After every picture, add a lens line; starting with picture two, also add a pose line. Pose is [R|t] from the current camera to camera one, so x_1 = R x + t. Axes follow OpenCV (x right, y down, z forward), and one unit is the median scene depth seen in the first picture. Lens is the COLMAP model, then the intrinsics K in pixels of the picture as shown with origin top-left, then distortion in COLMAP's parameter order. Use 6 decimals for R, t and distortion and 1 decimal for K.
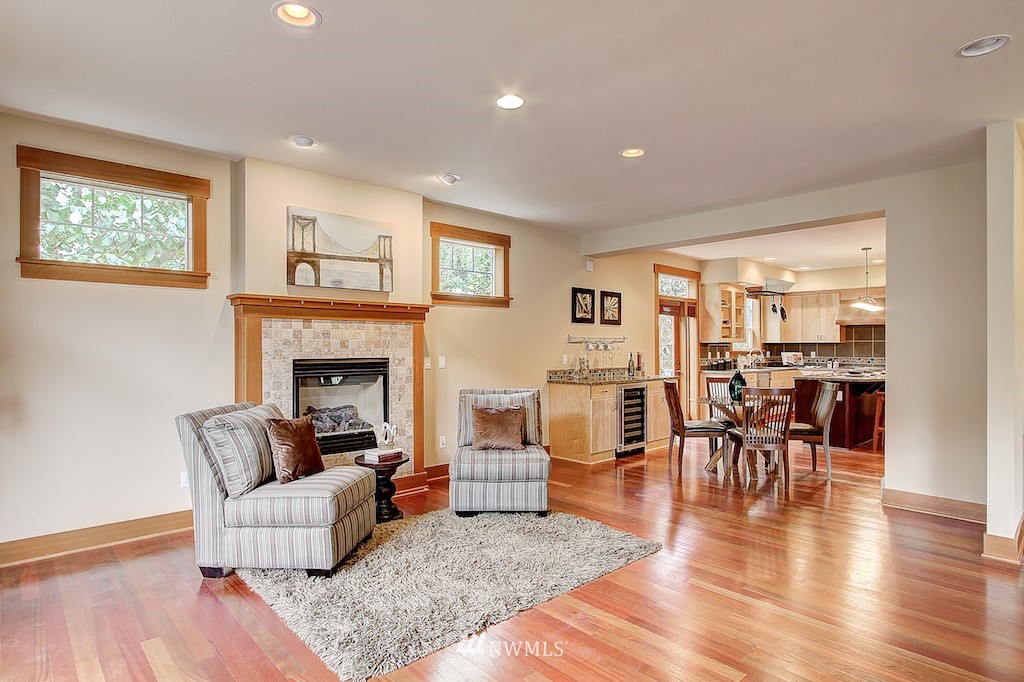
lens RADIAL K [[545.6, 0, 505.8], [0, 545.6, 347.4], [0, 0, 1]] dist [-0.016142, 0.002323]
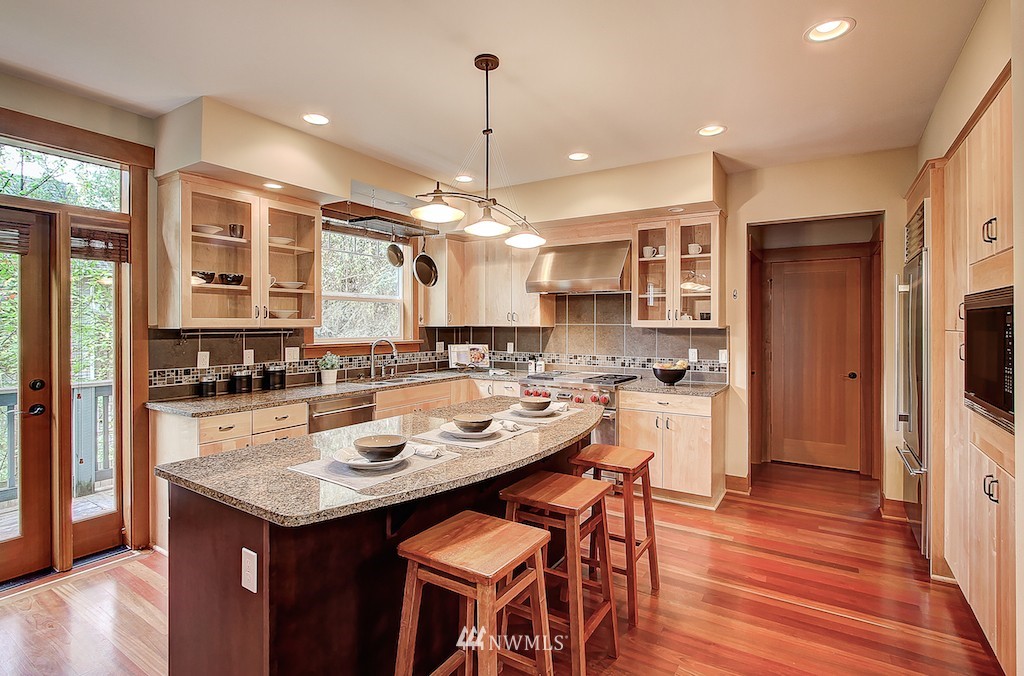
lens RADIAL K [[490.7, 0, 511.9], [0, 490.7, 327.4], [0, 0, 1]] dist [-0.009753, 0.001784]
pose [[0.965470, 0.000963, 0.260513, 0.924682], [-0.001818, 0.999994, 0.003039, -0.020329], [-0.260508, -0.003407, 0.965466, 1.075057]]
